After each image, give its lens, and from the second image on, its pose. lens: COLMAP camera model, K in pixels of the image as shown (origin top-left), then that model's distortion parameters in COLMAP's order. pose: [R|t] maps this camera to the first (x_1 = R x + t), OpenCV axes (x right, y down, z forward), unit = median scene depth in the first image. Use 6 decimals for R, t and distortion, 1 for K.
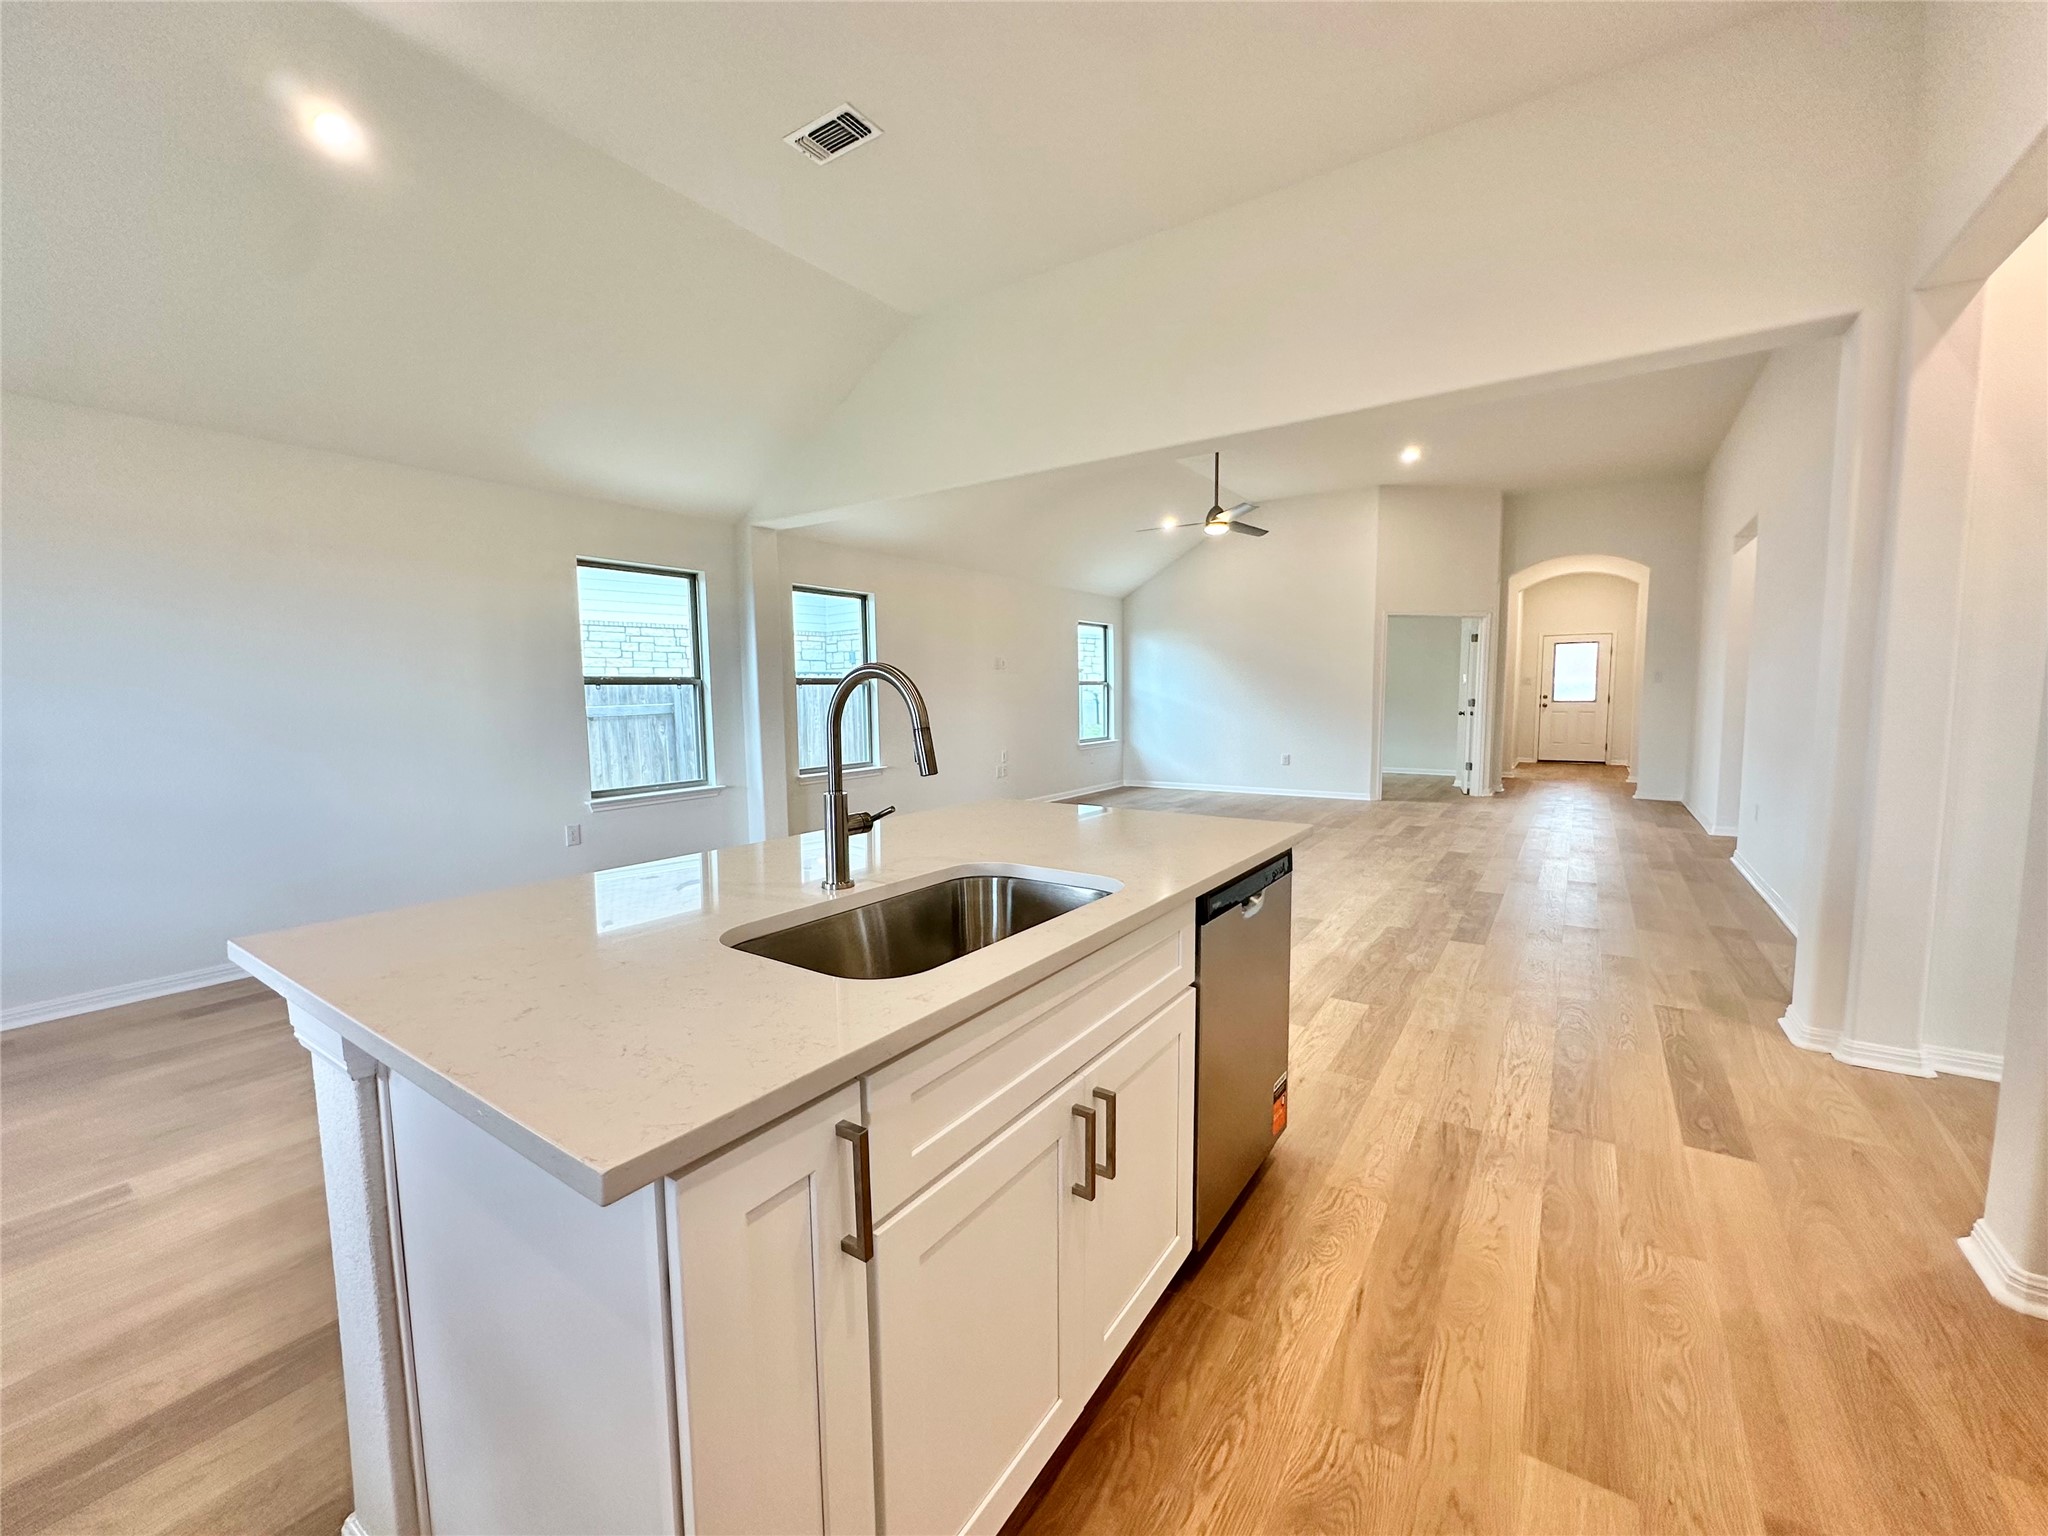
lens RADIAL K [[820.6, 0, 1034.2], [0, 820.6, 774.5], [0, 0, 1]] dist [-0.003481, 0.000593]
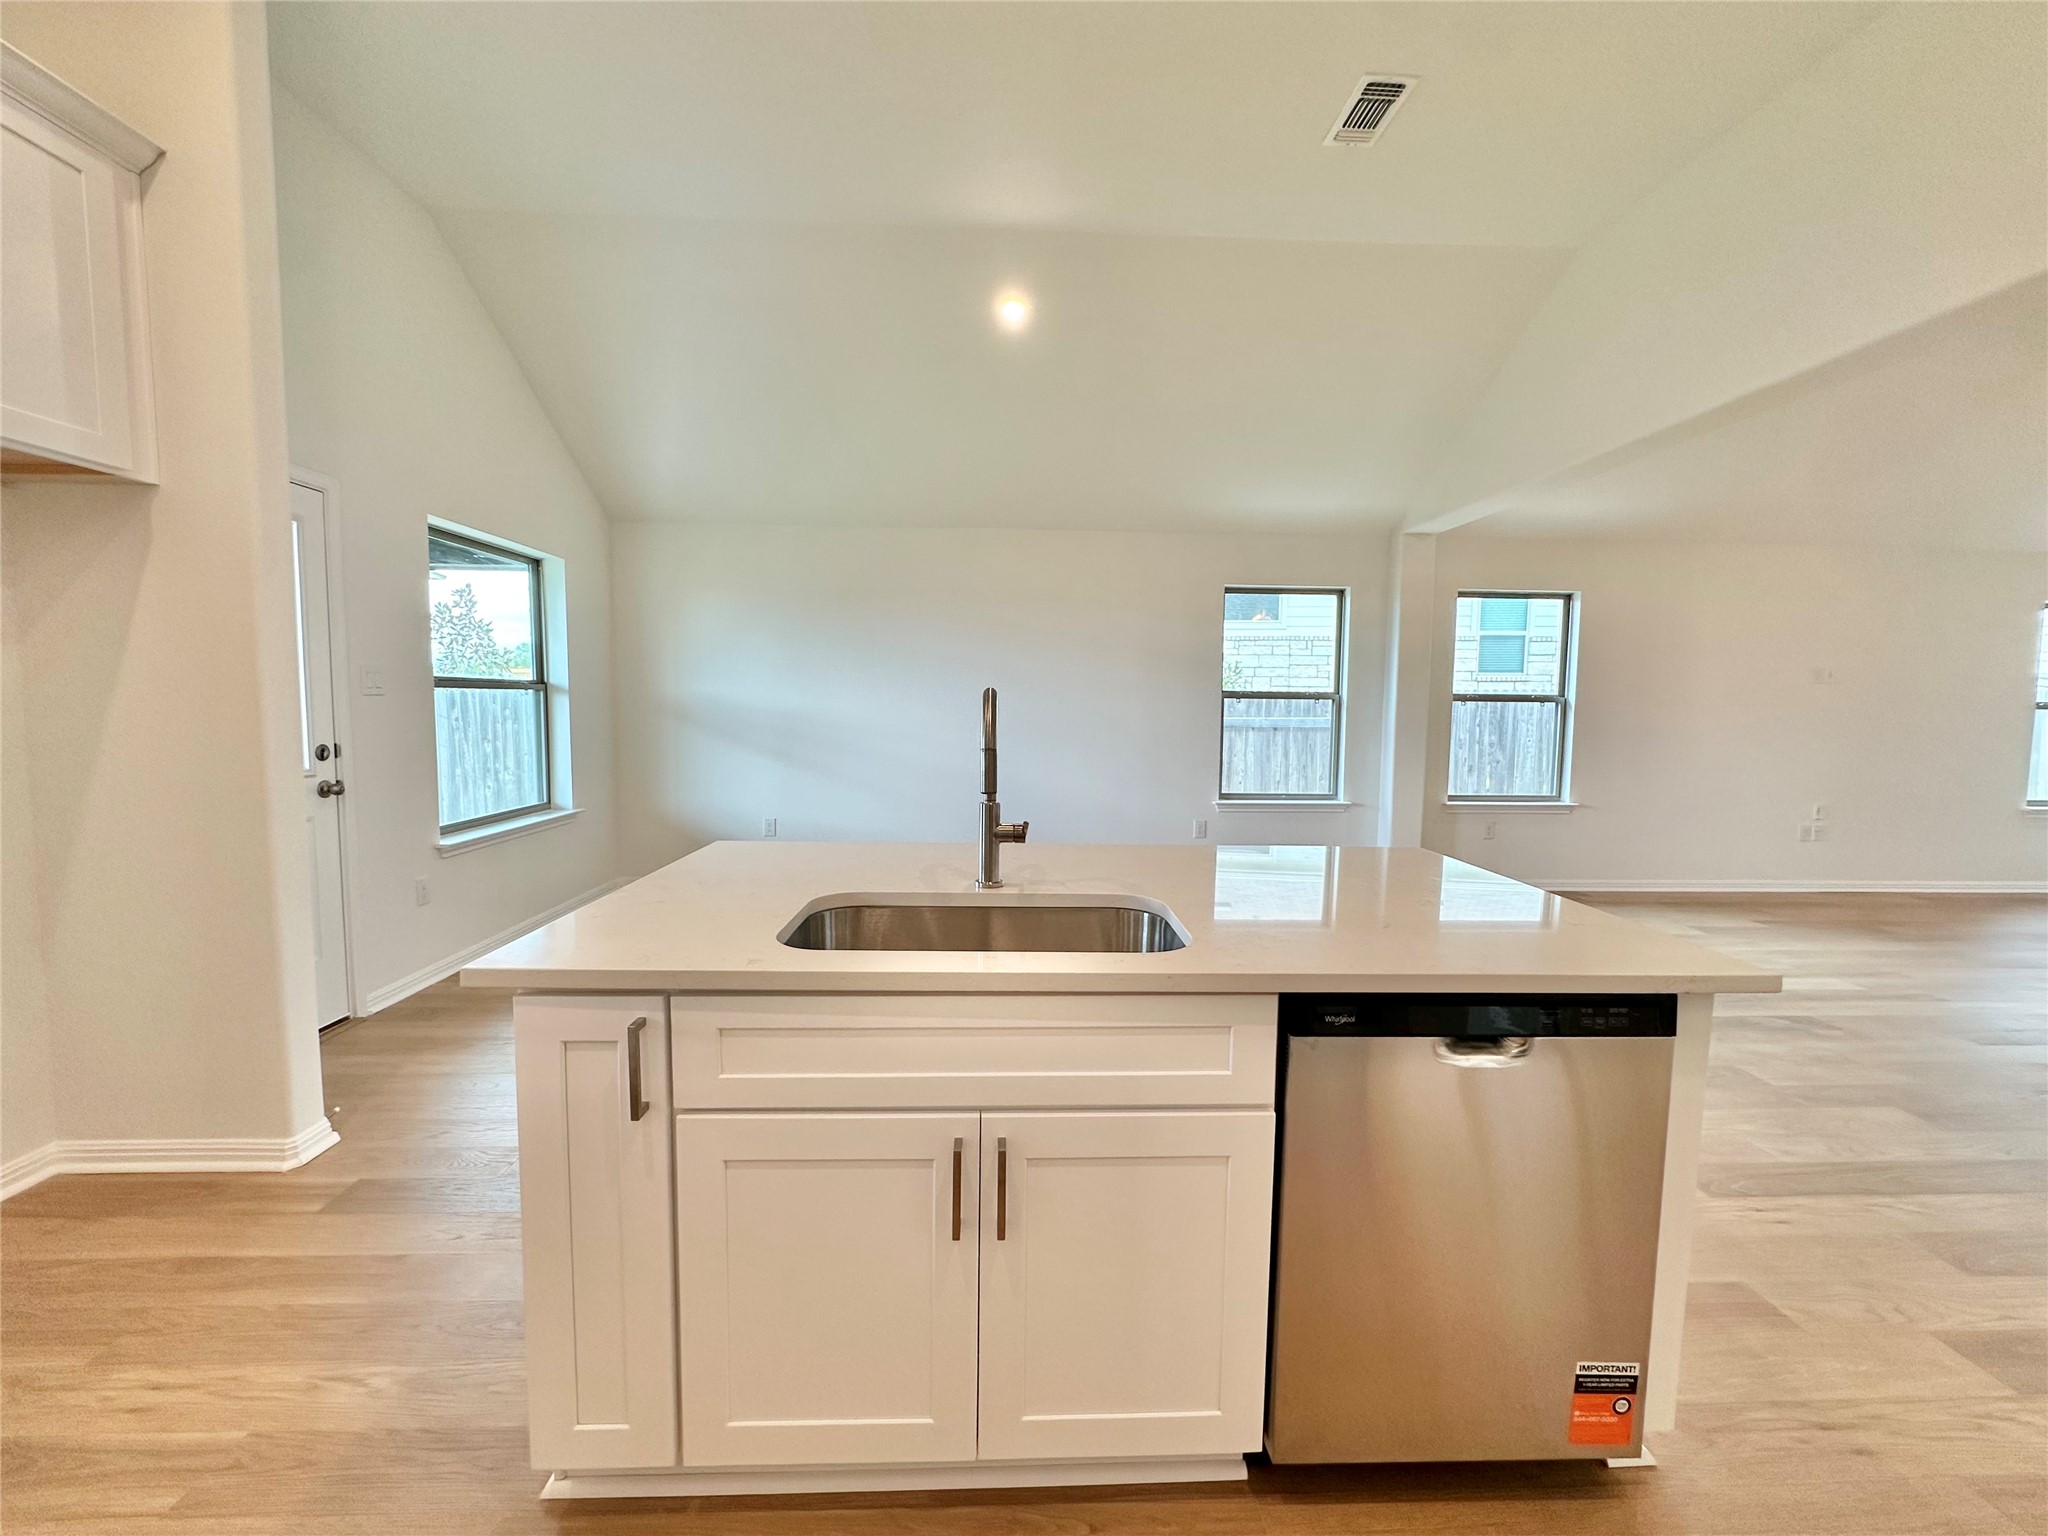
lens RADIAL K [[820.6, 0, 1009.9], [0, 820.6, 773.8], [0, 0, 1]] dist [-0.003481, 0.000593]
pose [[0.585370, 0.087513, -0.806029, 0.320285], [-0.099770, 0.994377, 0.035505, -0.027937], [0.804604, 0.059634, 0.590810, 0.167077]]
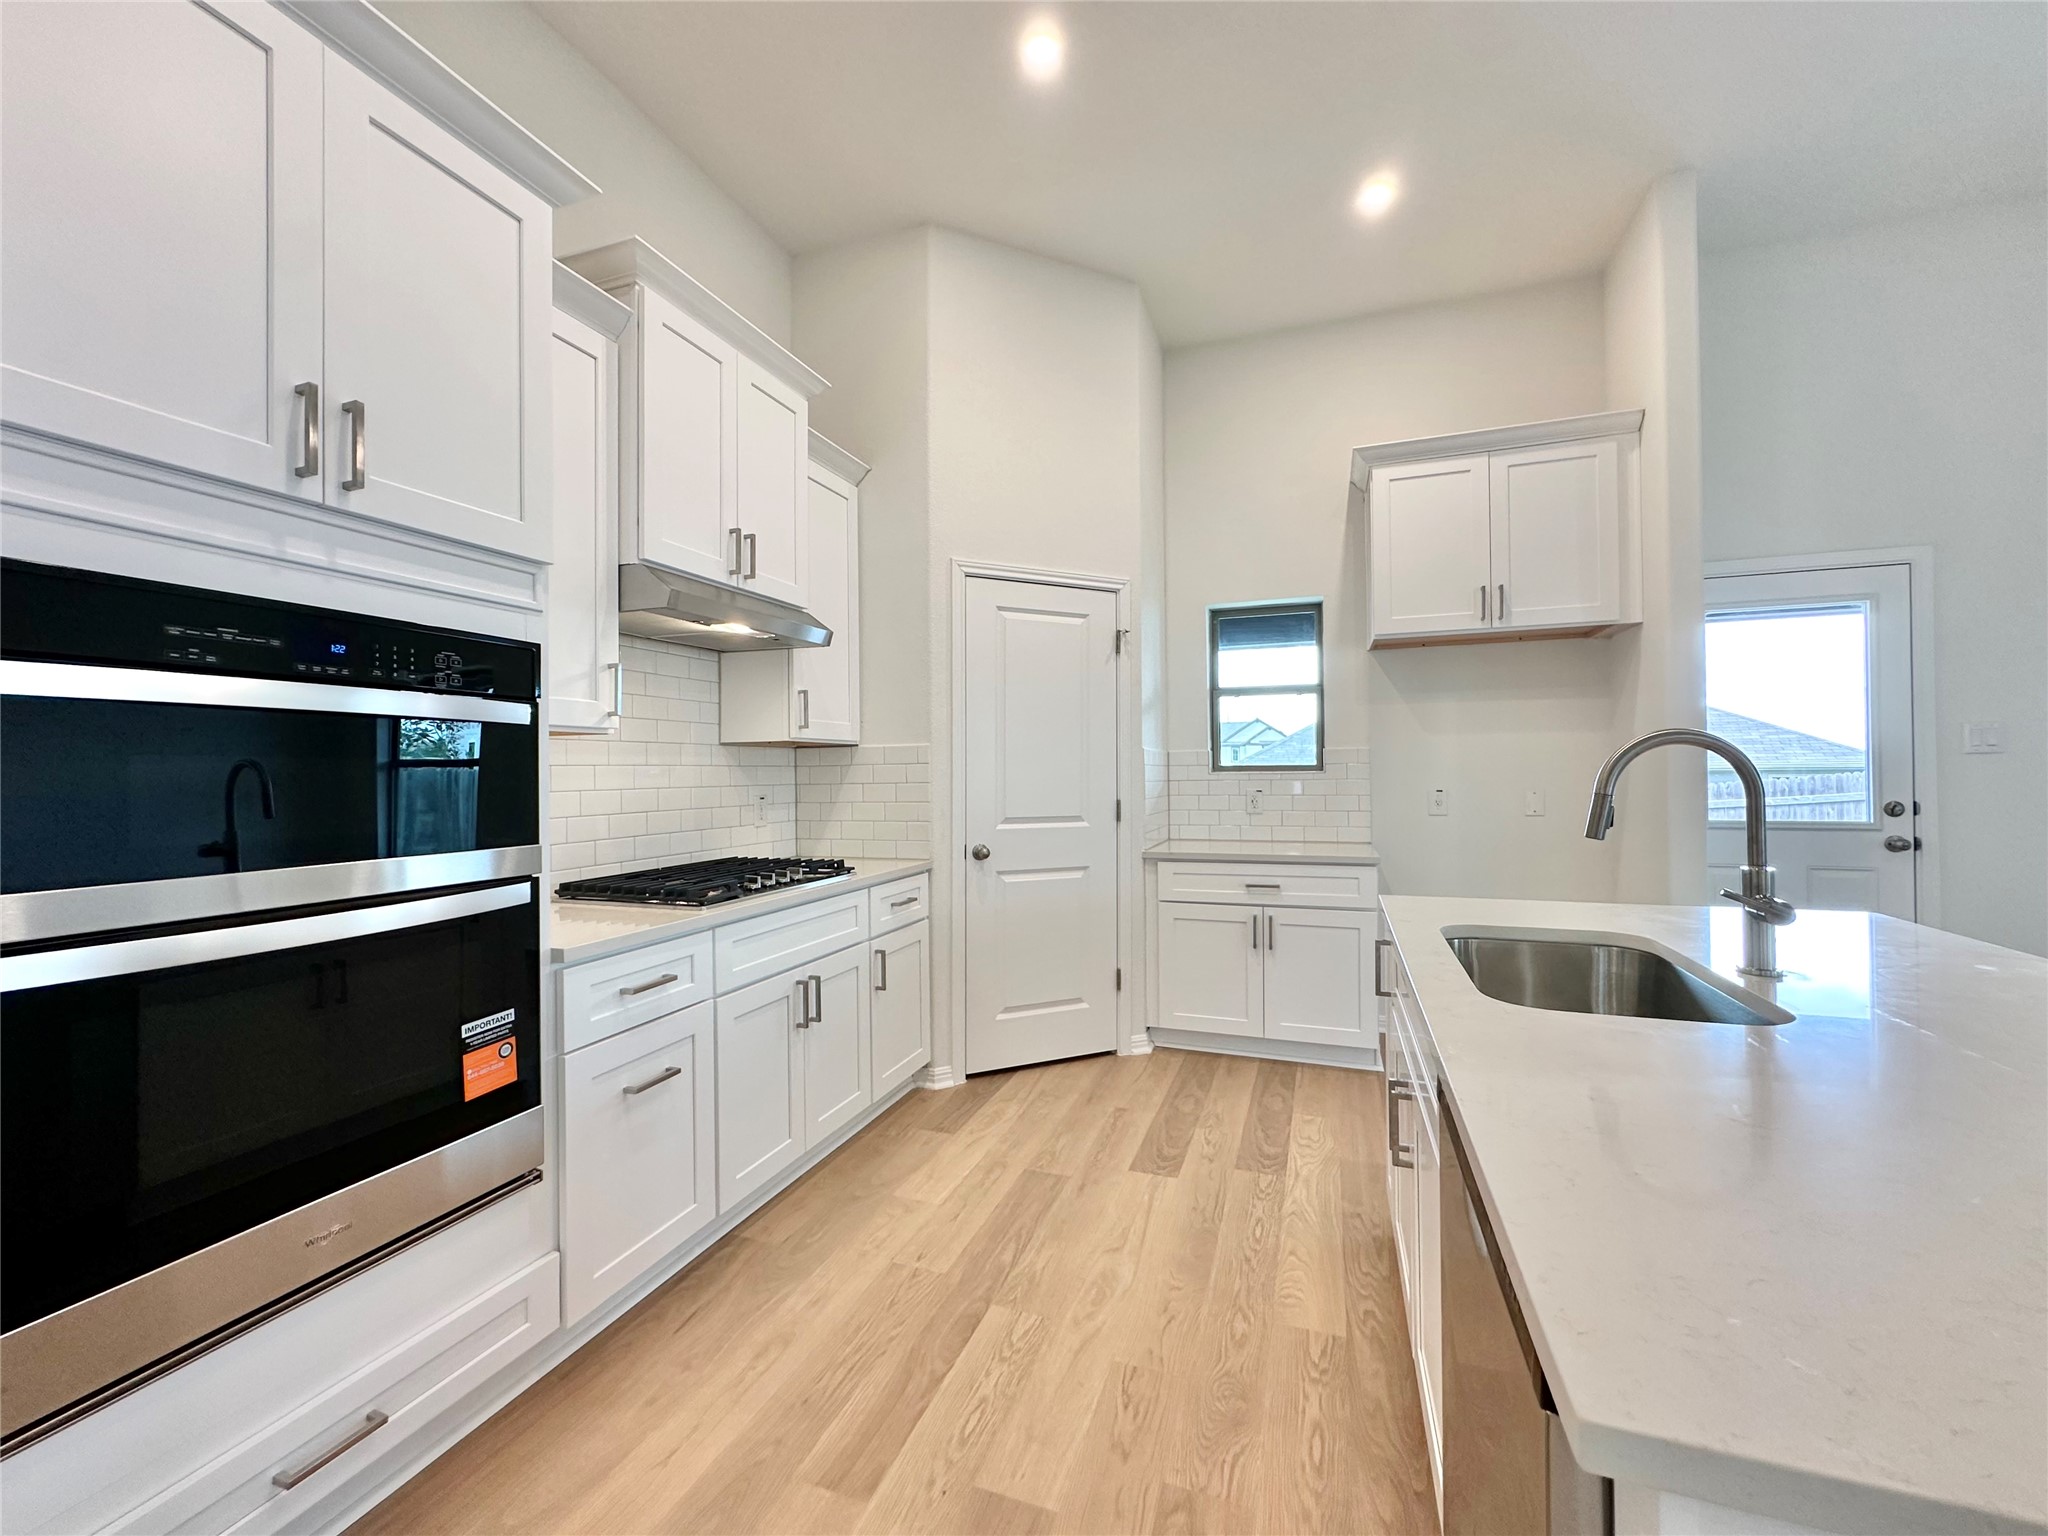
lens RADIAL K [[820.6, 0, 1034.8], [0, 820.6, 762.5], [0, 0, 1]] dist [-0.003481, 0.000593]
pose [[-0.969633, 0.021599, -0.243610, 0.355538], [0.001757, 0.996682, 0.081376, -0.080282], [0.244560, 0.078477, -0.966453, 0.797613]]
